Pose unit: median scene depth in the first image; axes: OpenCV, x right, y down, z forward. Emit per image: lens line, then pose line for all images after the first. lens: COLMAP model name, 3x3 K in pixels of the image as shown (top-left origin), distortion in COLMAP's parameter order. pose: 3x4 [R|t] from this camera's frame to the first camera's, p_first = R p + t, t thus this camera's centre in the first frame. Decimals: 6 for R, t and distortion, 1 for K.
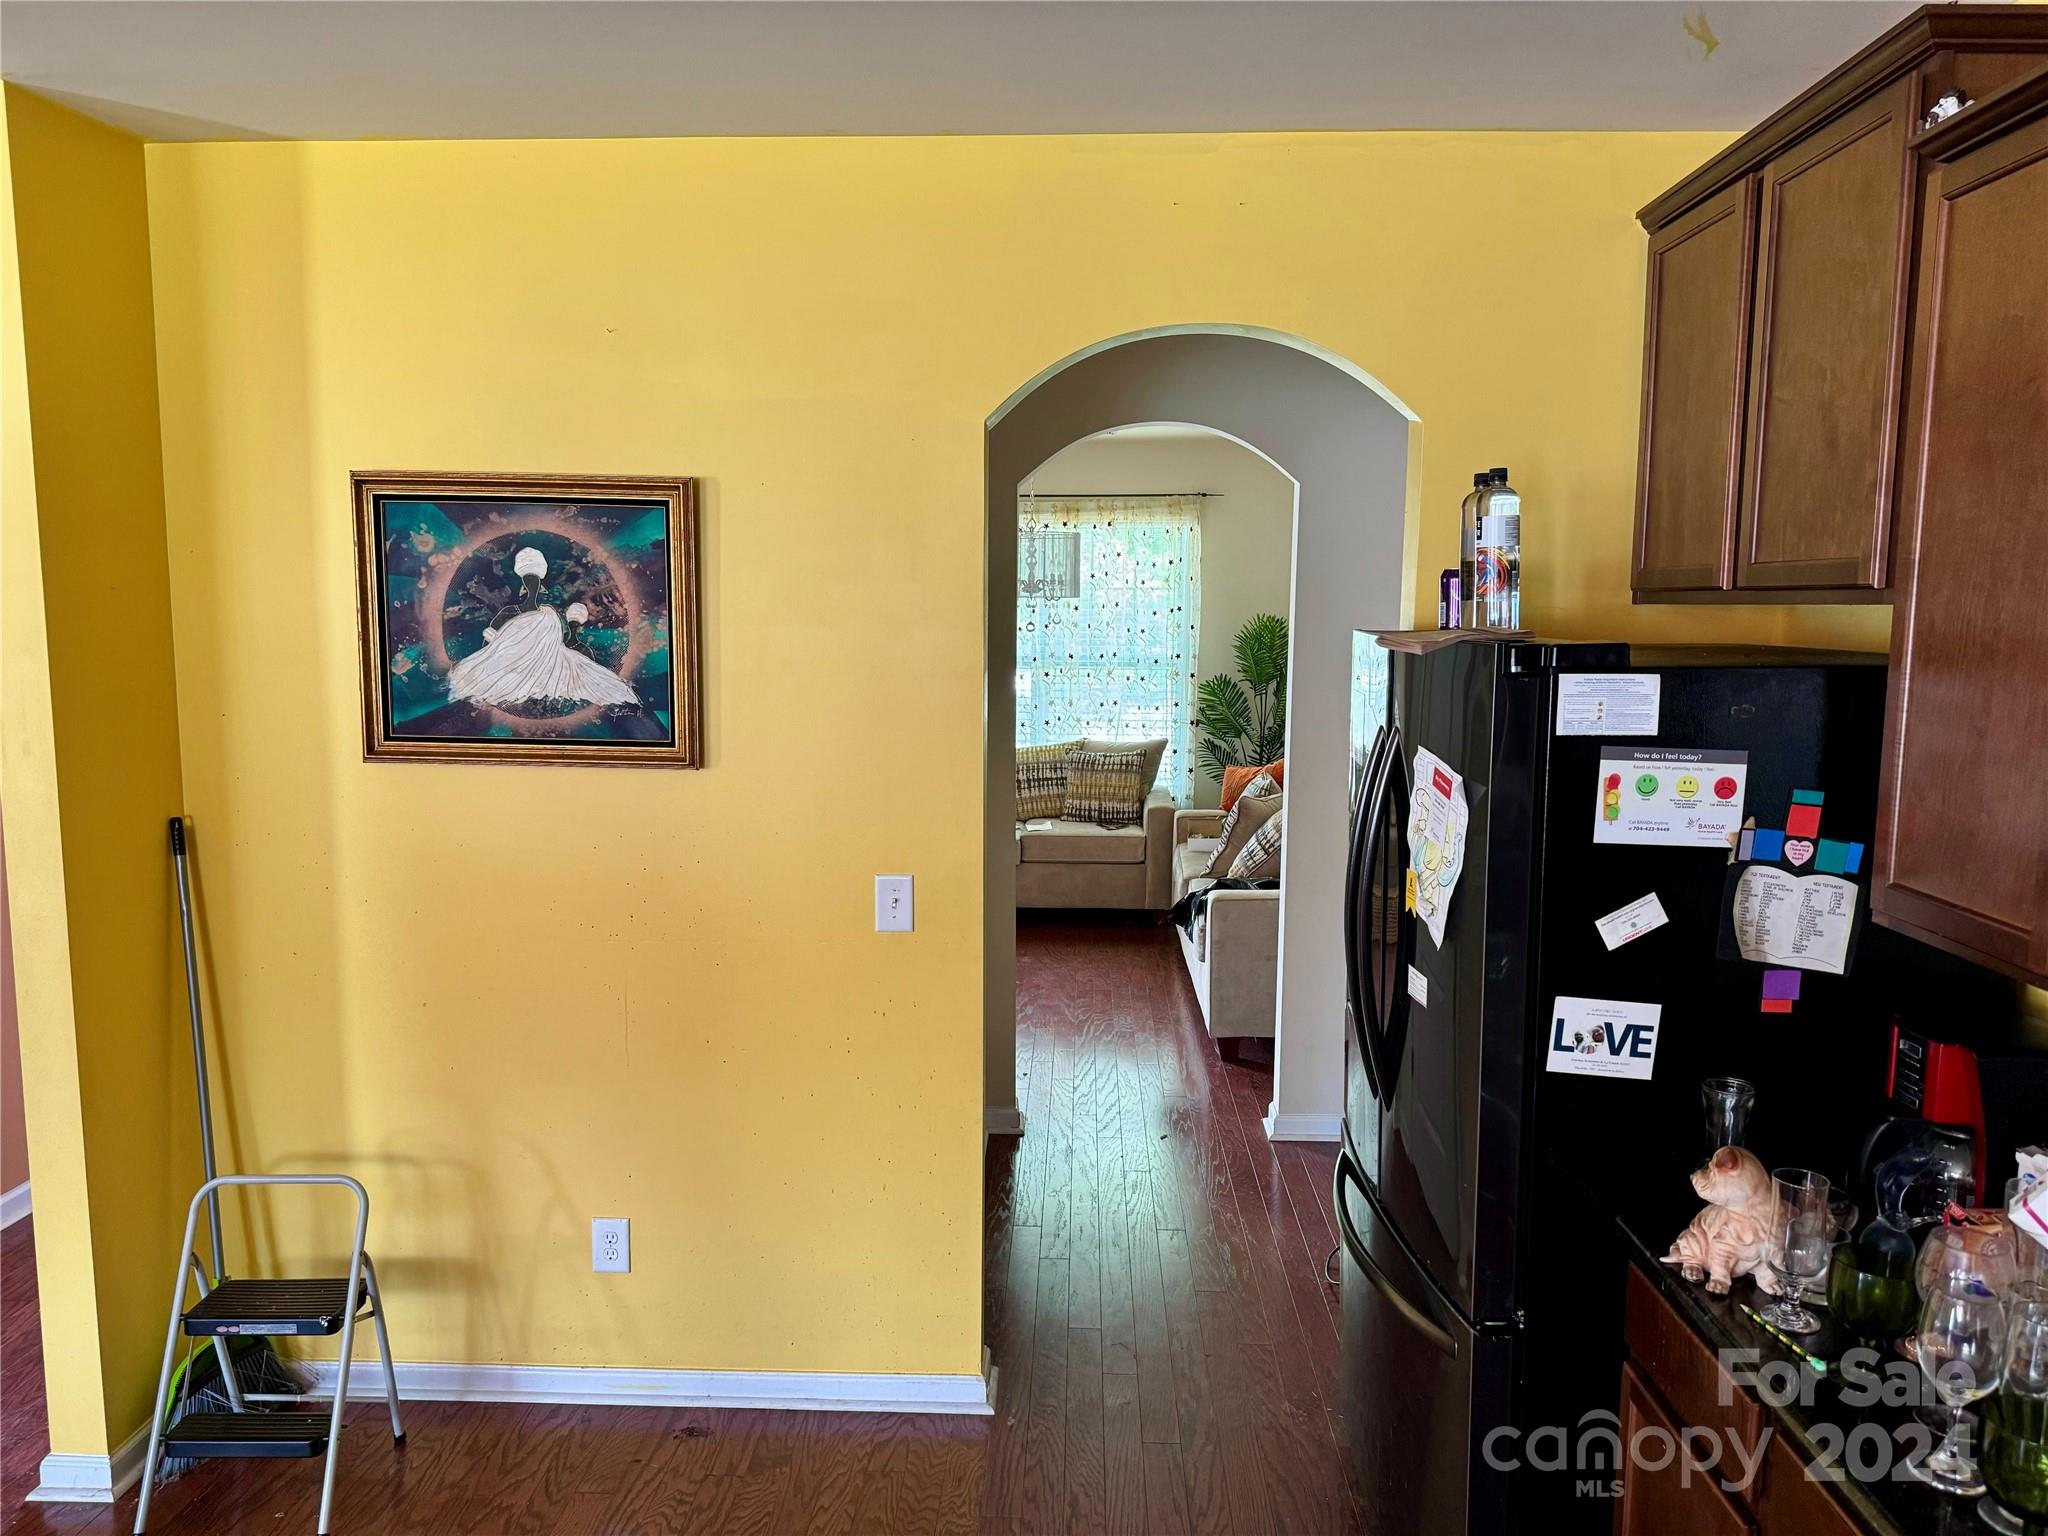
lens RADIAL K [[1440.6, 0, 1029.3], [0, 1440.6, 770.2], [0, 0, 1]] dist [0.090889, -0.132537]
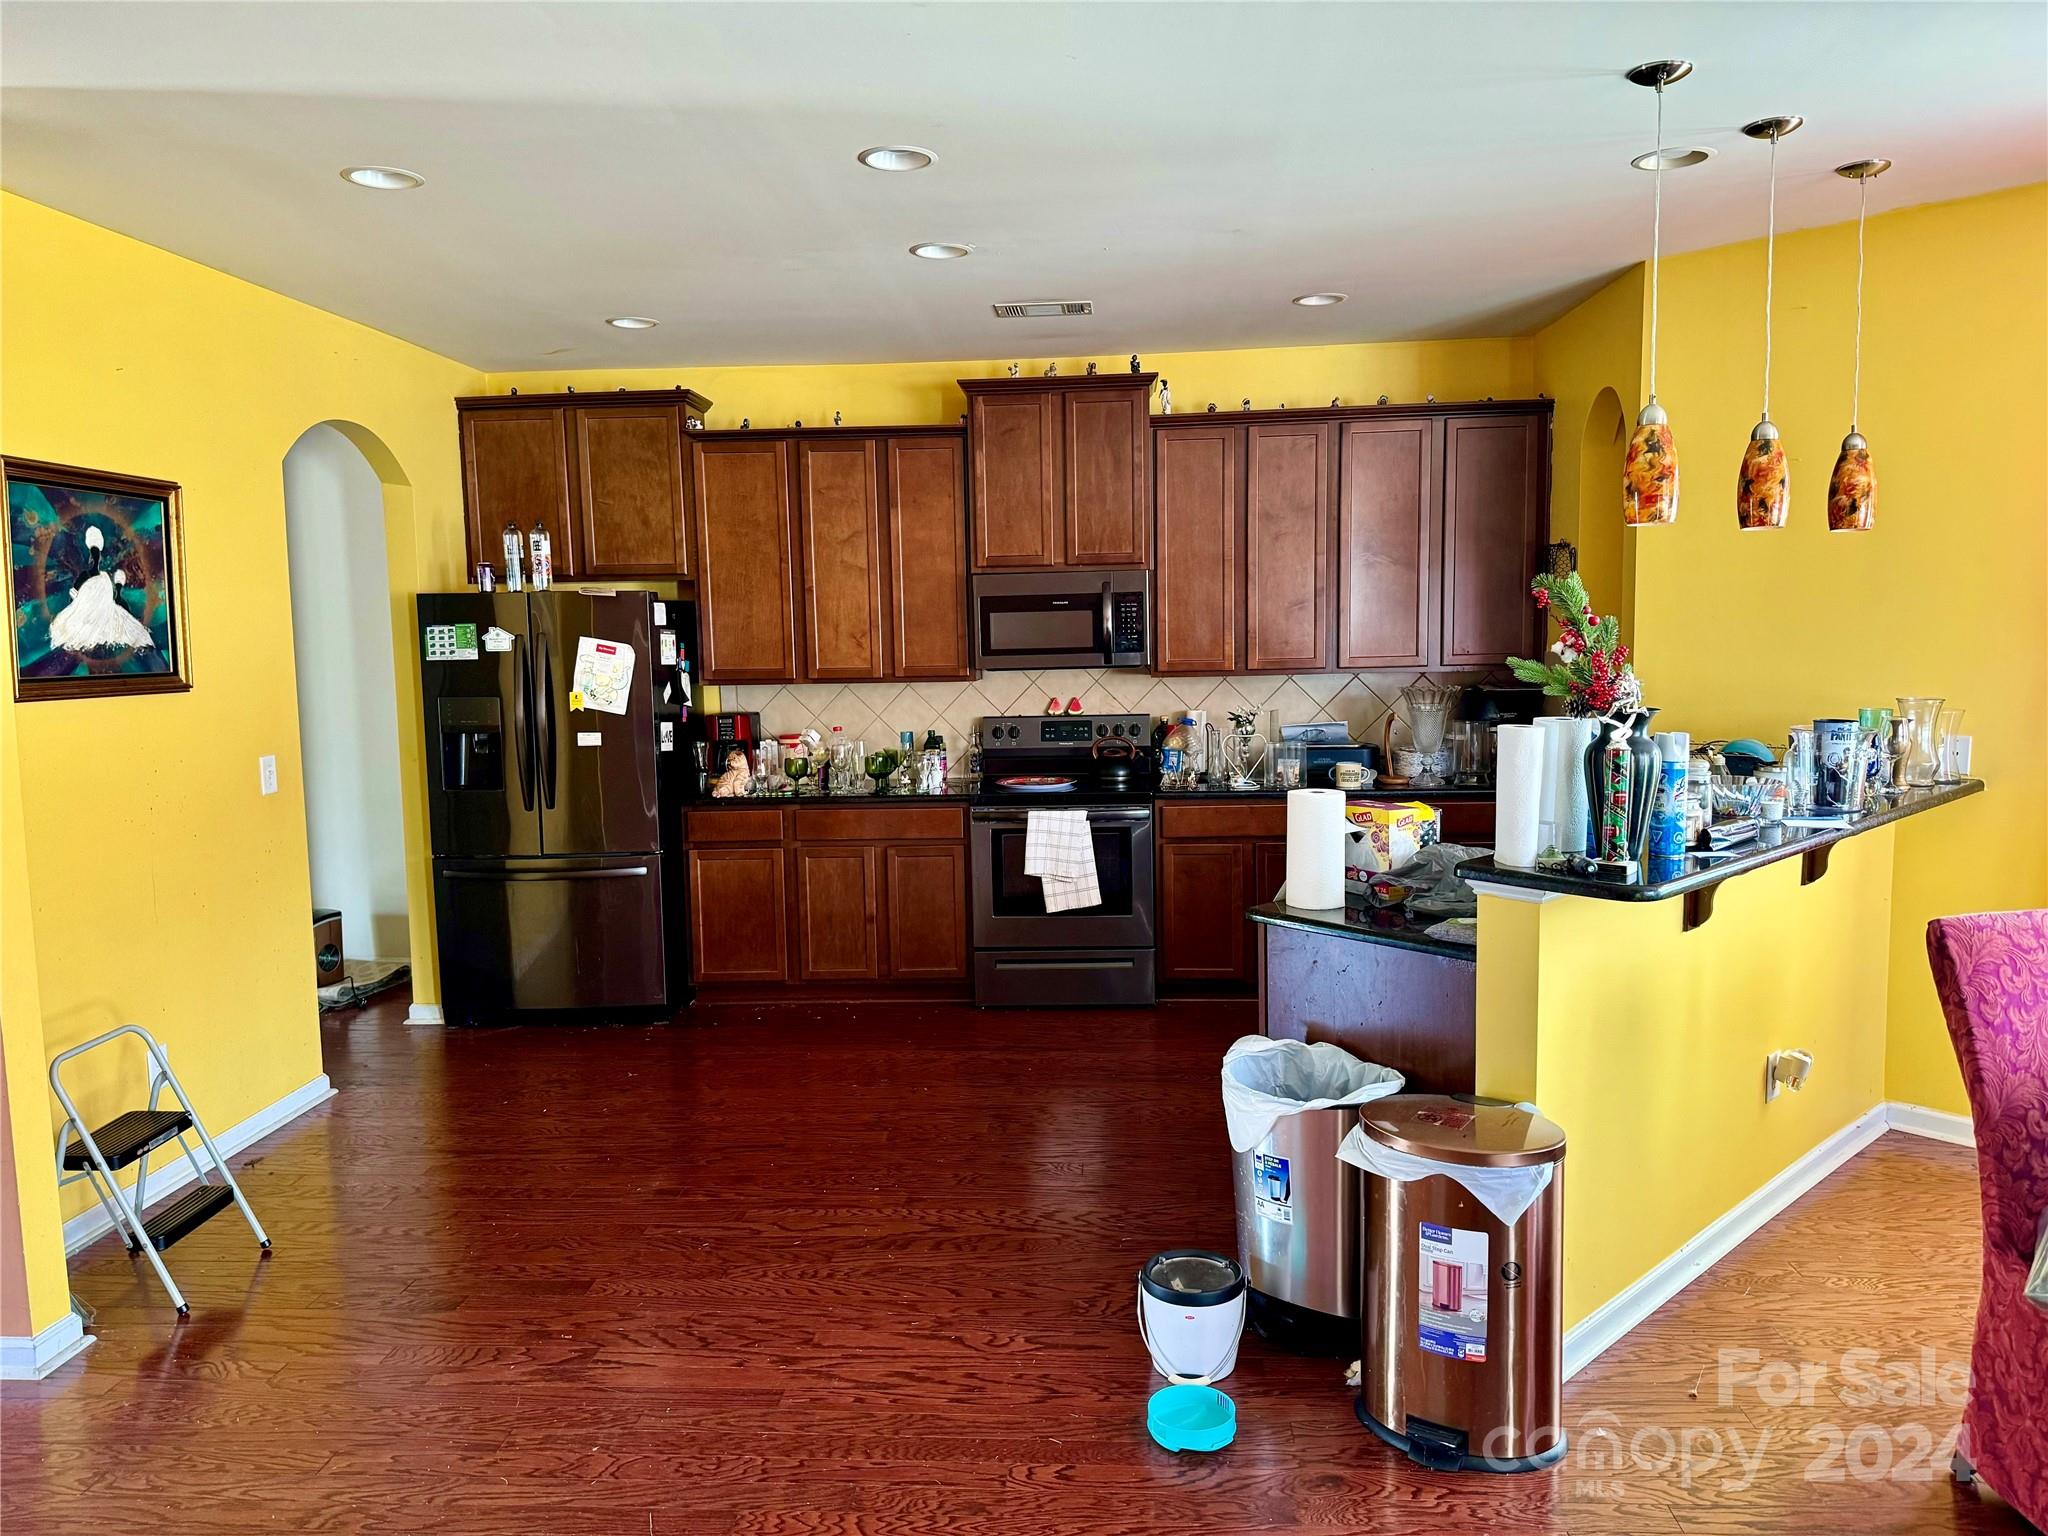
lens RADIAL K [[1440.6, 0, 1029.3], [0, 1440.6, 770.2], [0, 0, 1]] dist [0.090889, -0.132537]
pose [[0.029109, -0.111268, 0.993364, -1.616597], [0.136129, 0.984968, 0.106339, 0.034597], [-0.990263, 0.132130, 0.043818, 0.152404]]
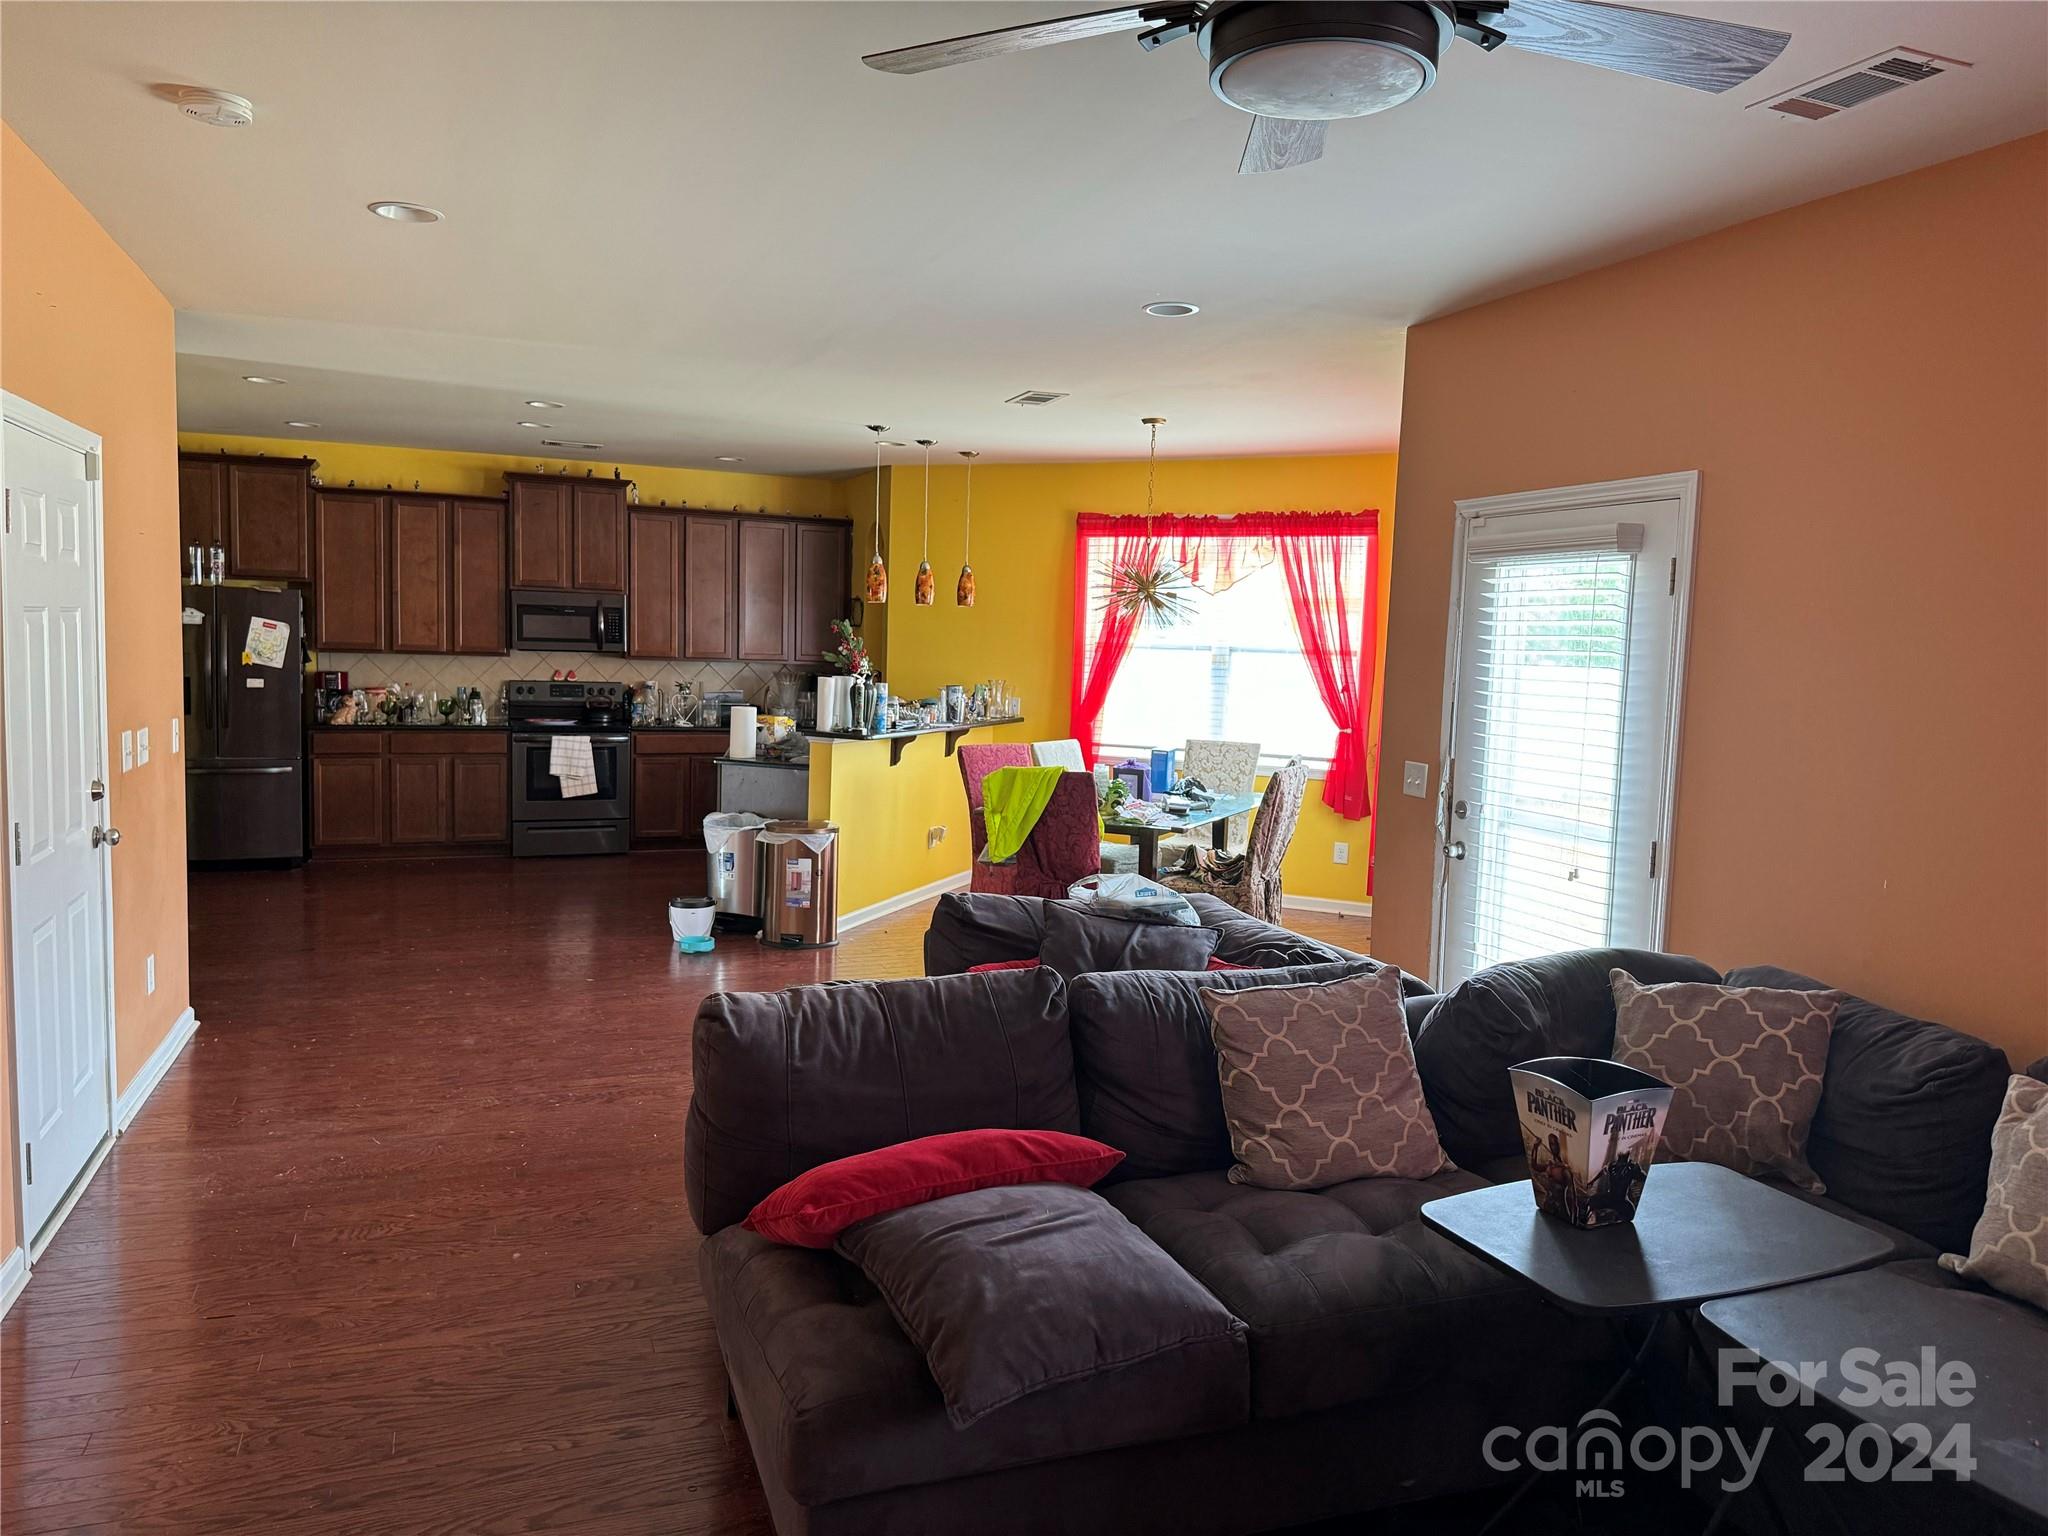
lens RADIAL K [[1440.6, 0, 1029.3], [0, 1440.6, 770.2], [0, 0, 1]] dist [0.090889, -0.132537]
pose [[-0.397928, -0.107676, 0.911076, -3.043405], [0.070515, 0.986561, 0.147396, -0.031467], [-0.914703, 0.122898, -0.384987, 0.518863]]
